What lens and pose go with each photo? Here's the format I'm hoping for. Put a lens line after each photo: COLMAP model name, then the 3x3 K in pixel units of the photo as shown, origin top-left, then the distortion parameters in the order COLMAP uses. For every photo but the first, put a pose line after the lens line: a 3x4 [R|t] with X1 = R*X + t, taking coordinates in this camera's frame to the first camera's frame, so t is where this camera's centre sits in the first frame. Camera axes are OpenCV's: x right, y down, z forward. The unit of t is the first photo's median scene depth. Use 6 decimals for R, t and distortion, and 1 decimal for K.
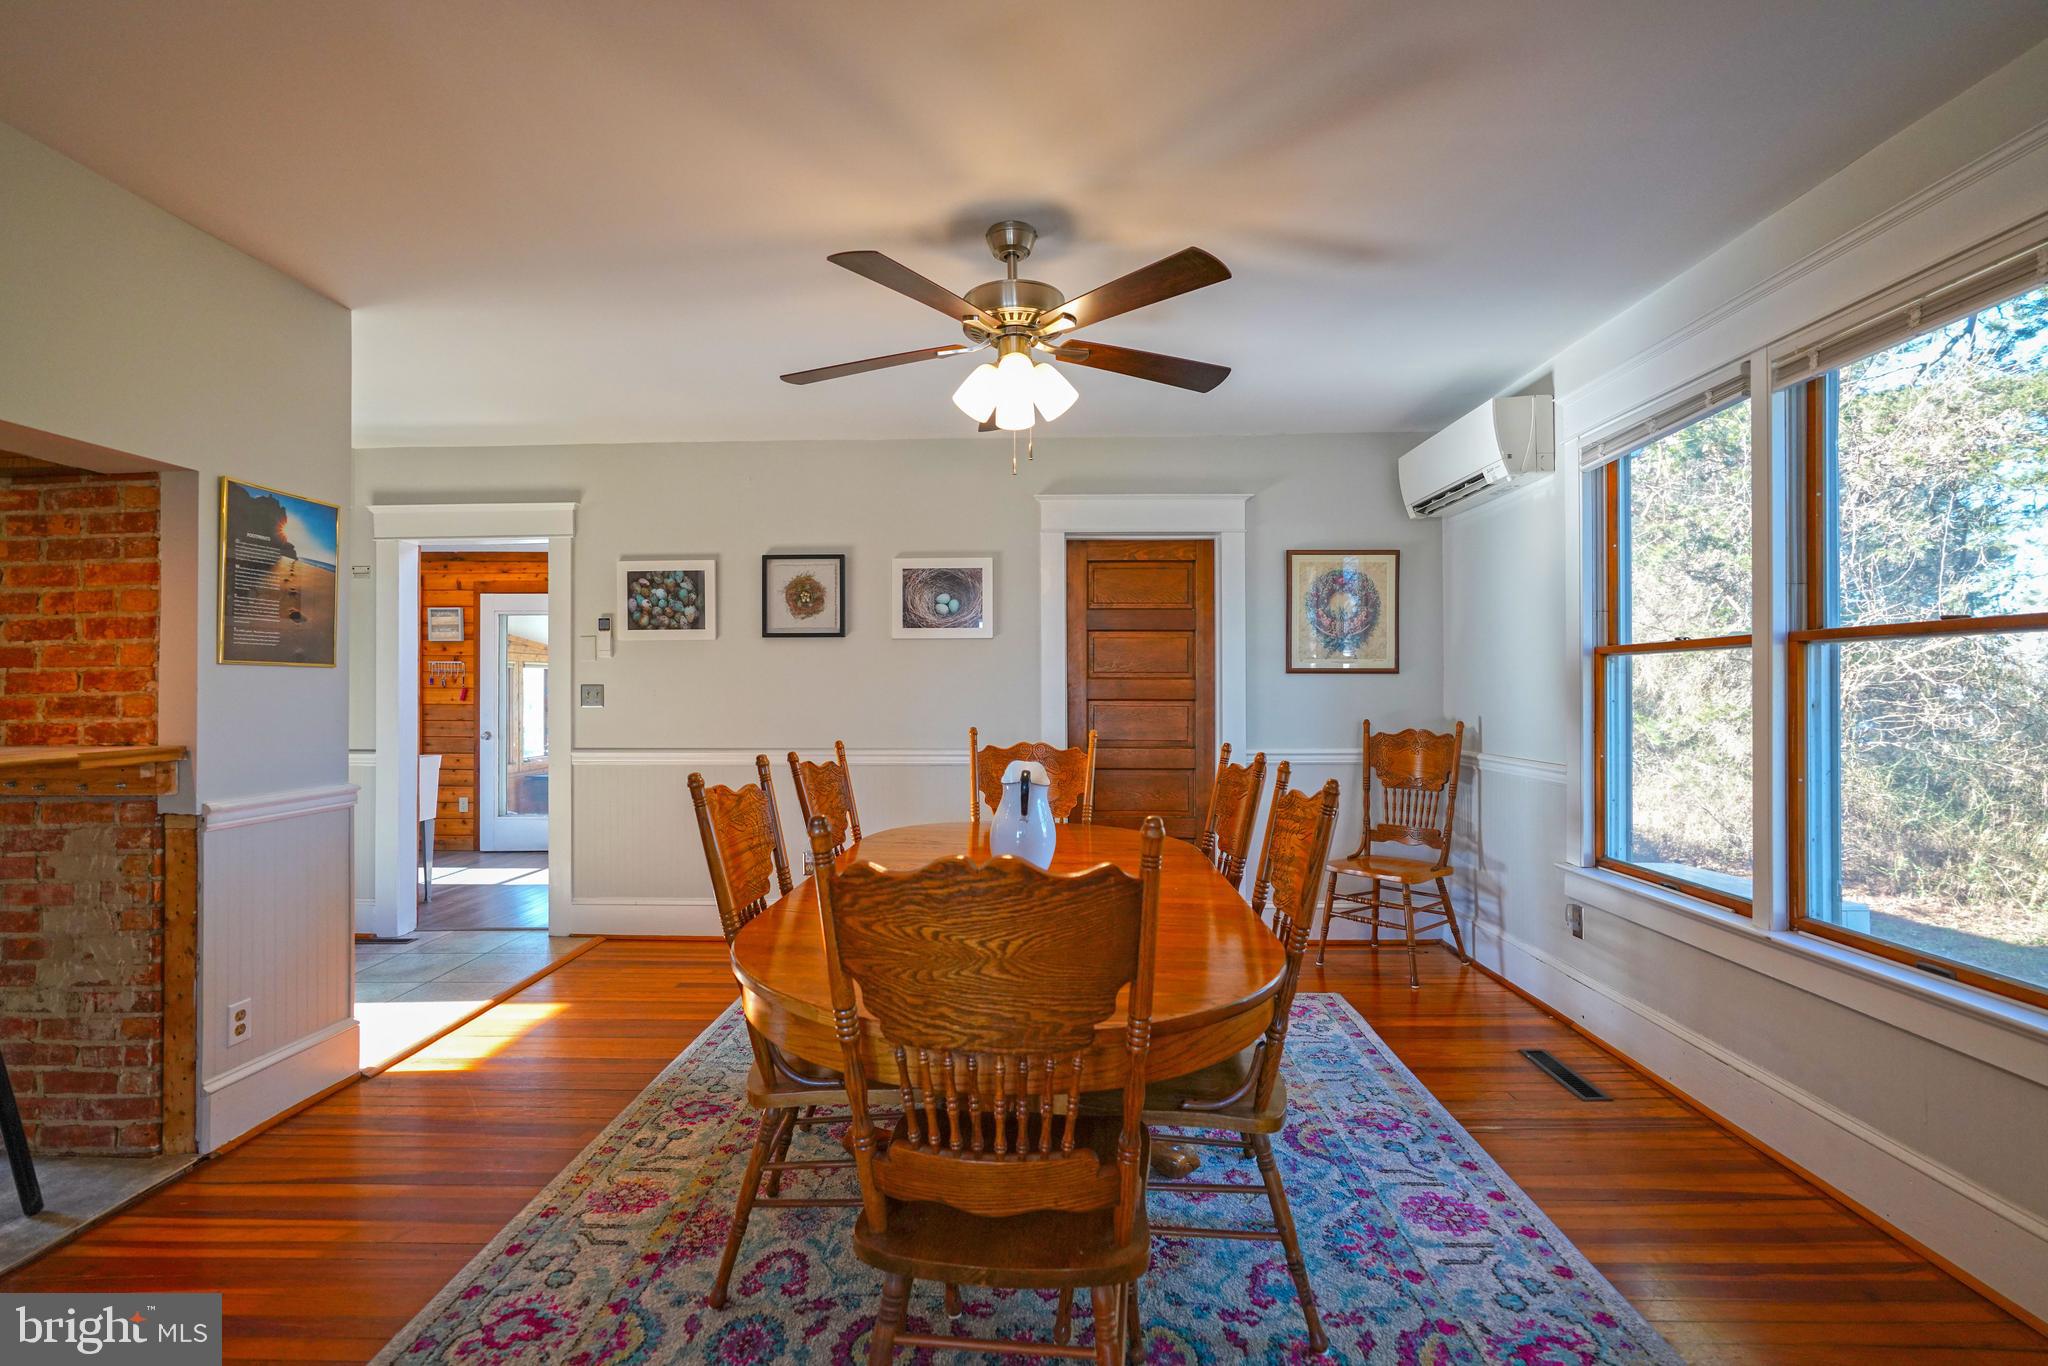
lens RADIAL K [[917.6, 0, 1017.5], [0, 917.6, 681.2], [0, 0, 1]] dist [-0.014602, 0.006425]
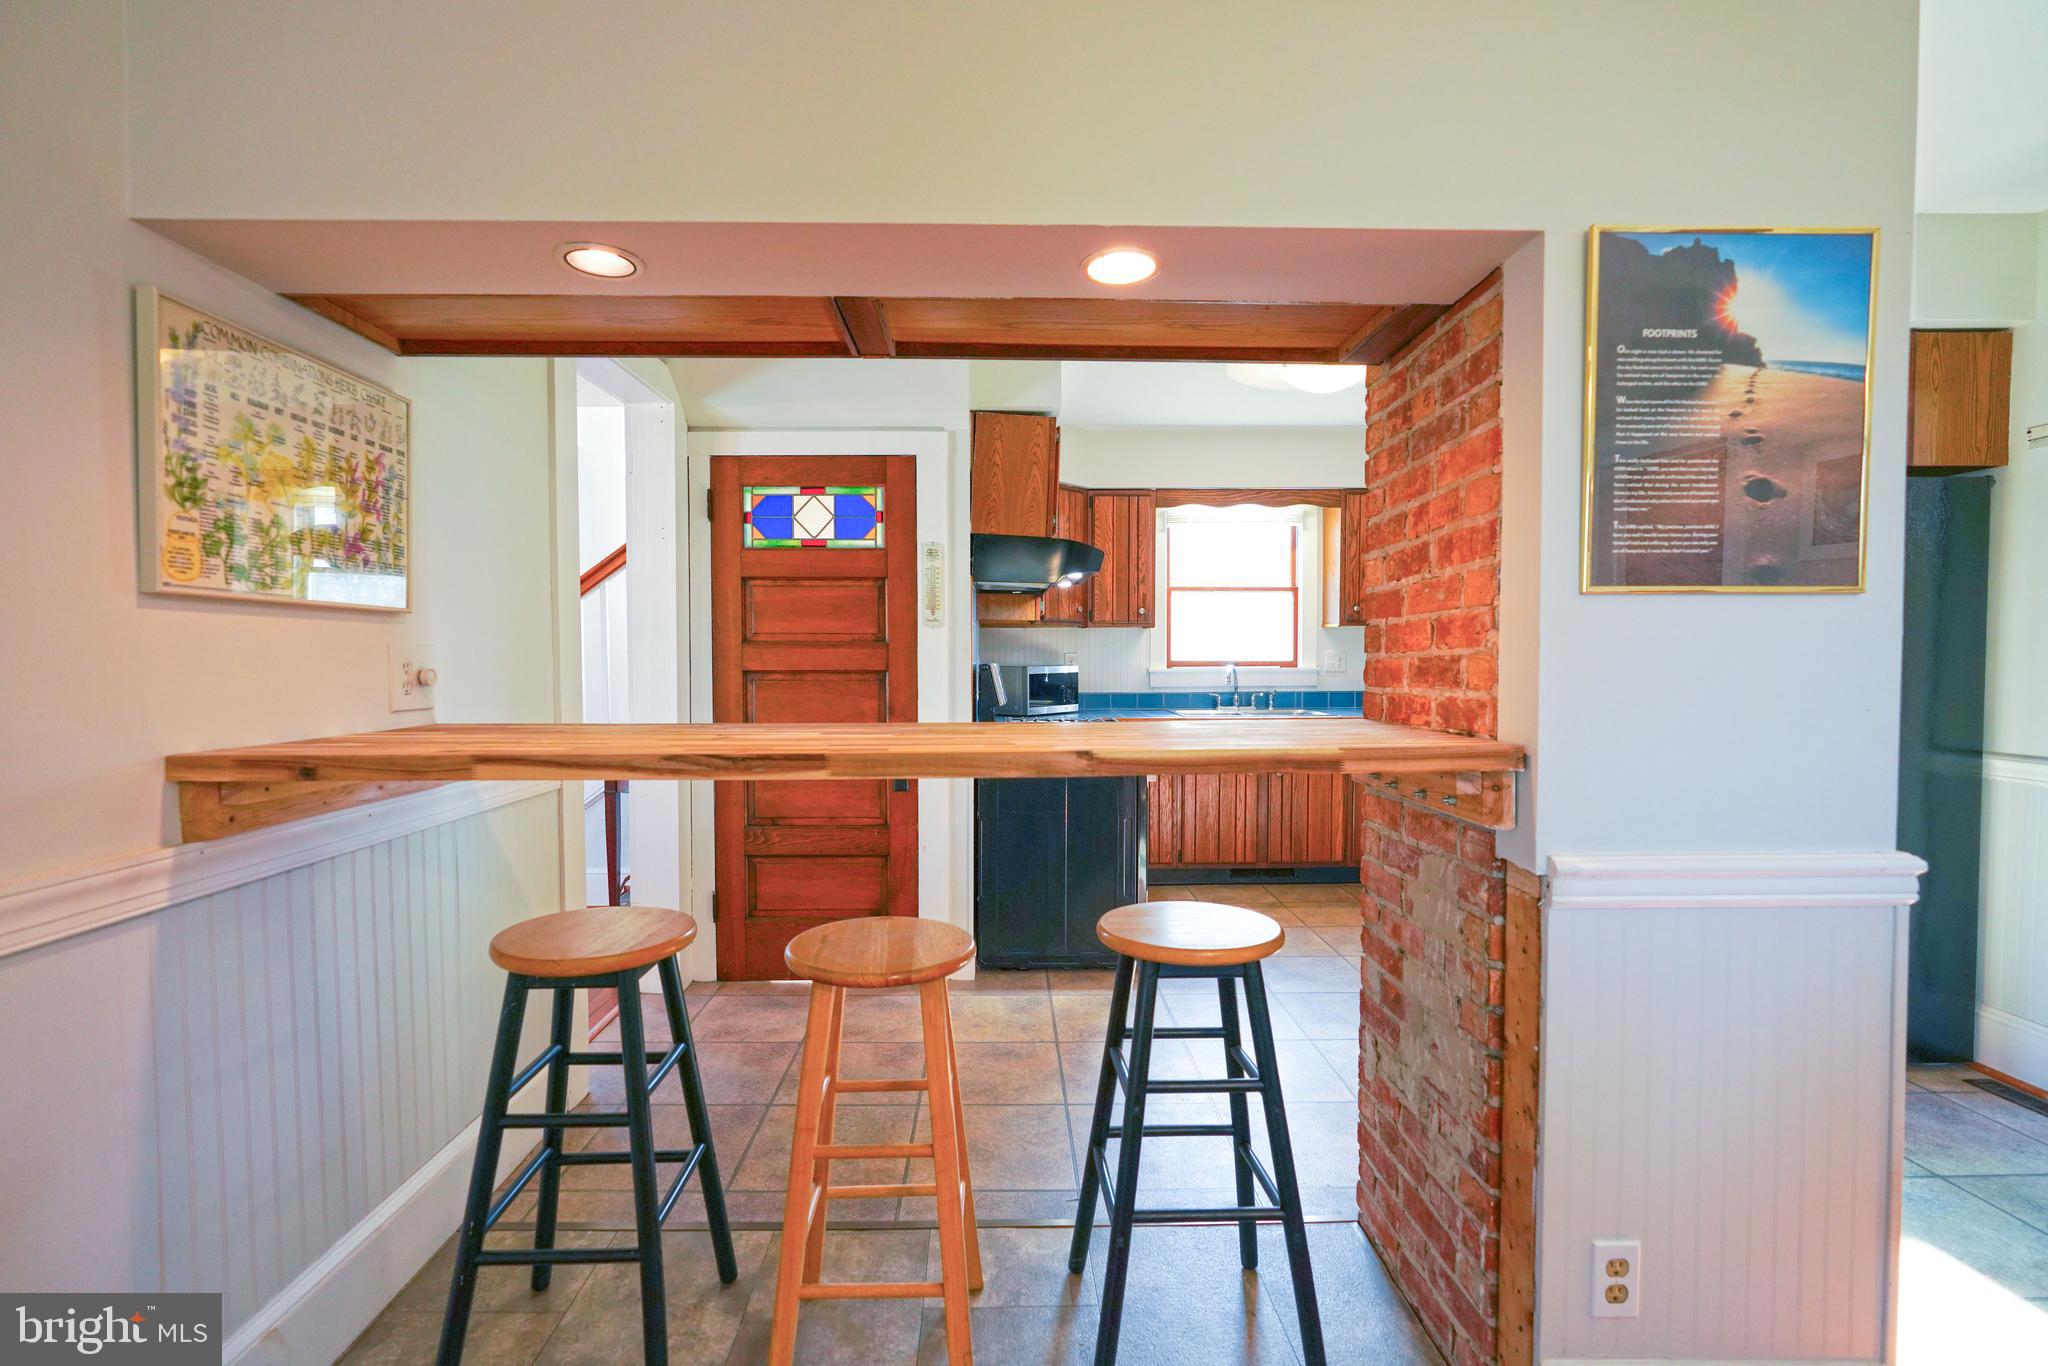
lens RADIAL K [[917.6, 0, 1012.8], [0, 917.6, 687.2], [0, 0, 1]] dist [-0.014602, 0.006425]
pose [[0.052133, 0.032872, -0.998099, -0.370986], [0.011767, 0.999368, 0.033529, 0.012982], [0.998571, -0.013493, 0.051713, 0.648858]]
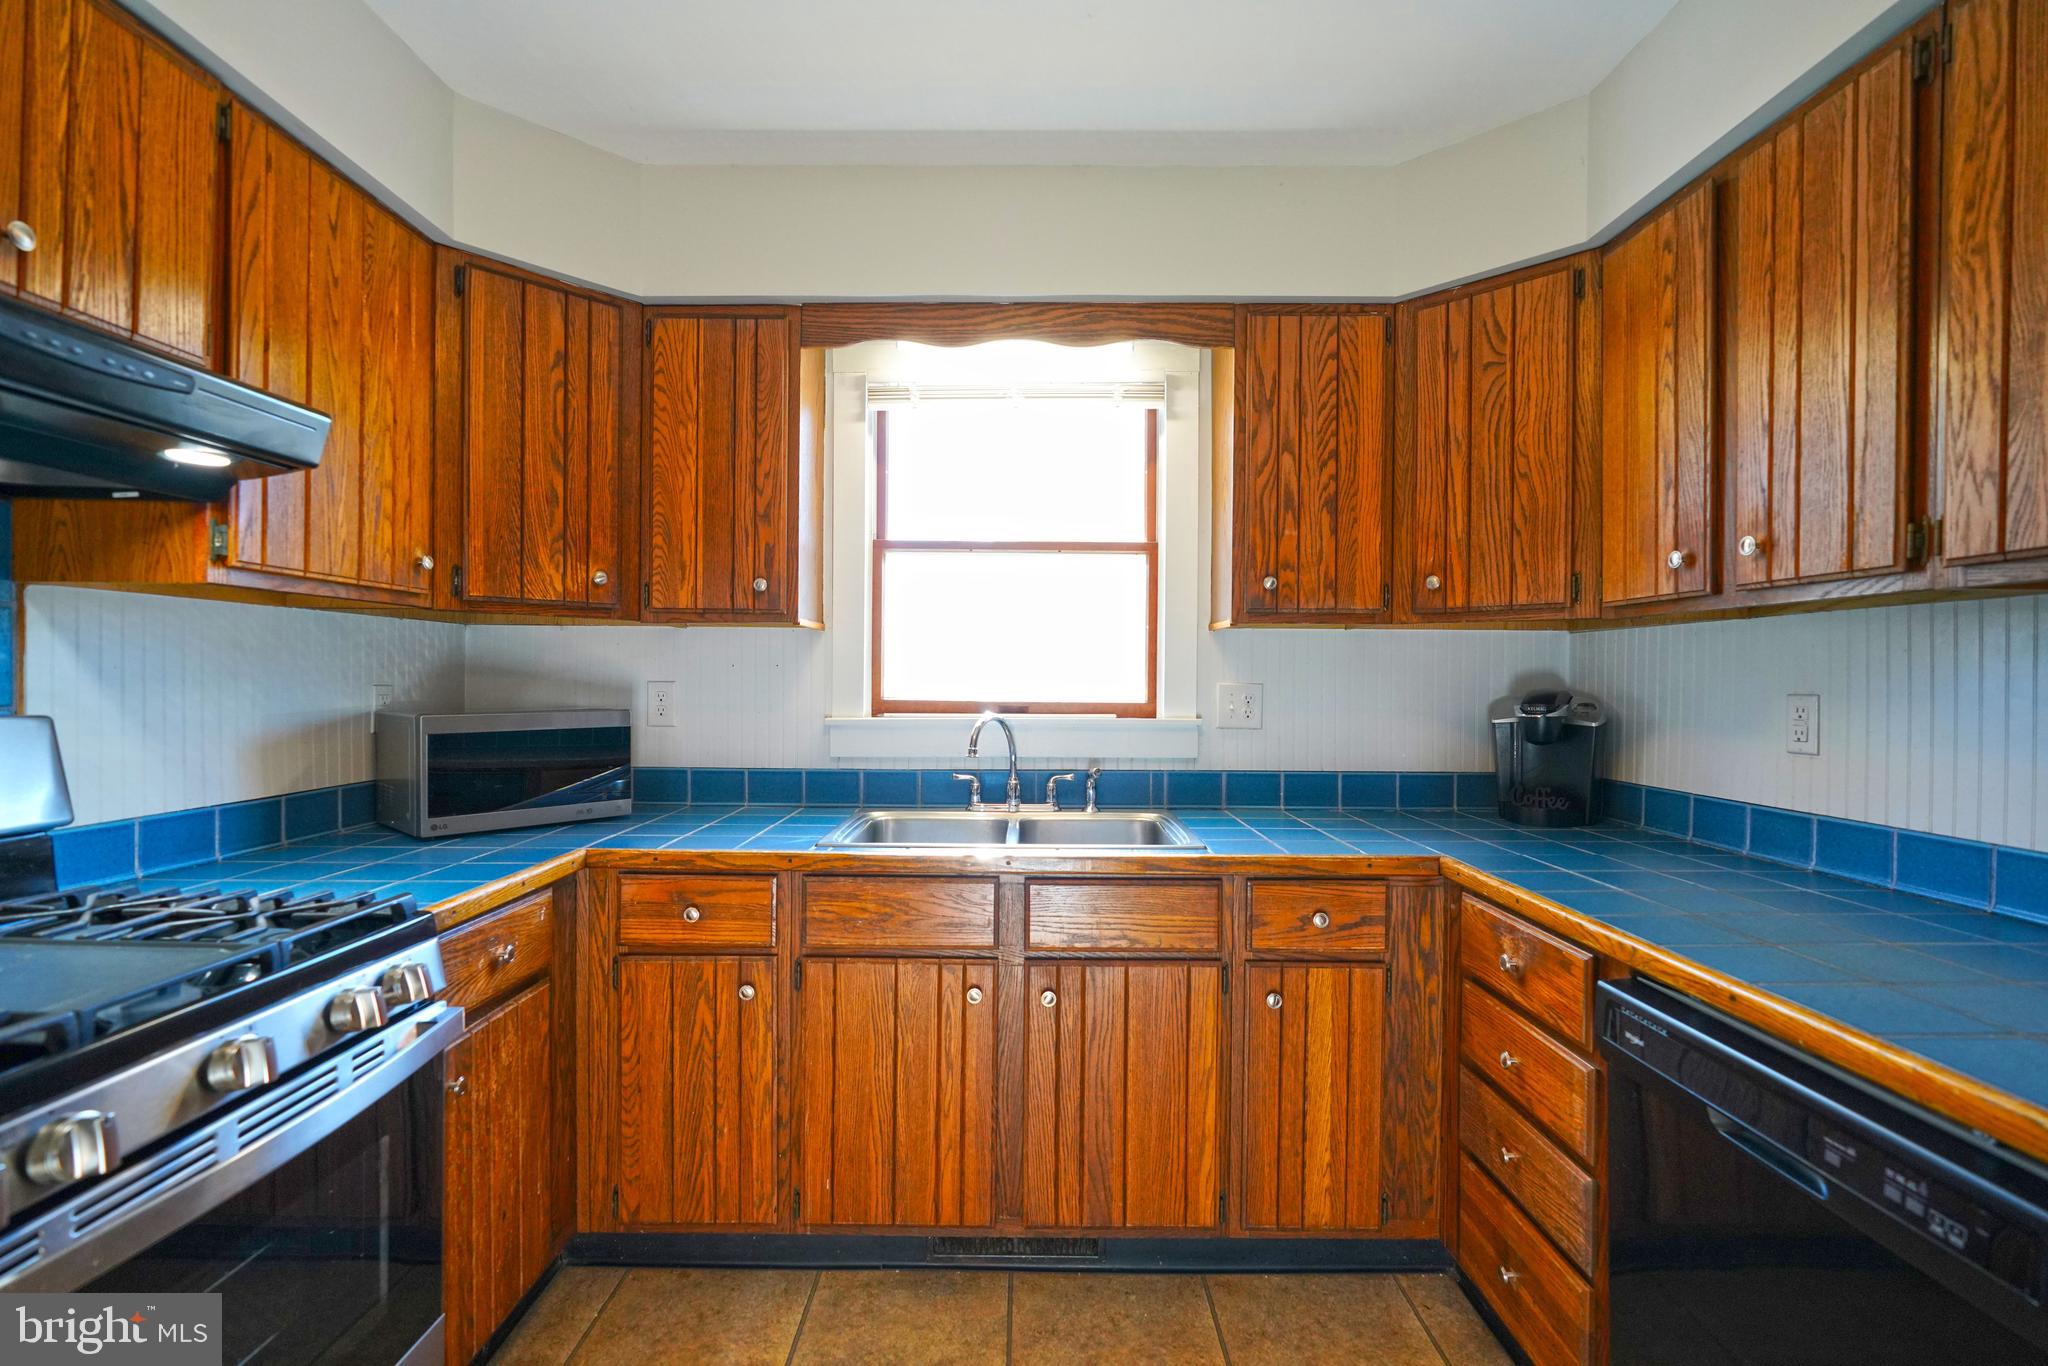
lens RADIAL K [[917.6, 0, 1021.6], [0, 917.6, 683.8], [0, 0, 1]] dist [-0.014602, 0.006425]
pose [[0.030621, 0.006147, -0.999512, -1.536631], [0.002067, 0.999979, 0.006213, 0.003802], [0.999529, -0.002256, 0.030608, 1.271045]]
